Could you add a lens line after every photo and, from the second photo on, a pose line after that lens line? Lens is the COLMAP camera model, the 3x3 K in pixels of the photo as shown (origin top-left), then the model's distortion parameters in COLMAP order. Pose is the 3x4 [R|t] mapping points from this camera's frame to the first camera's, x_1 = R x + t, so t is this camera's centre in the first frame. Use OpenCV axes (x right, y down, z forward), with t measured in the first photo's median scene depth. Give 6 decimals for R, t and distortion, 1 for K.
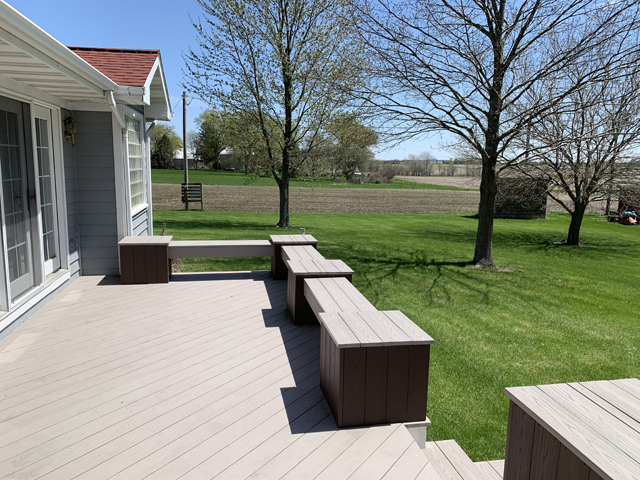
lens RADIAL K [[480.8, 0, 302.1], [0, 480.8, 239.5], [0, 0, 1]] dist [0.056418, -0.096843]
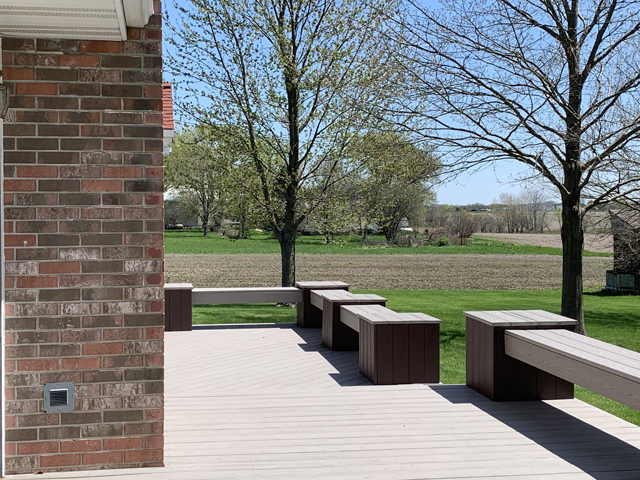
lens RADIAL K [[910.1, 0, 320.0], [0, 910.1, 240.0], [0, 0, 1]] dist [0.299329, -0.022705]
pose [[0.999677, -0.018256, 0.017688, -0.018595], [0.020368, 0.991604, -0.127697, 0.048095], [-0.015208, 0.128016, 0.991655, -0.257345]]
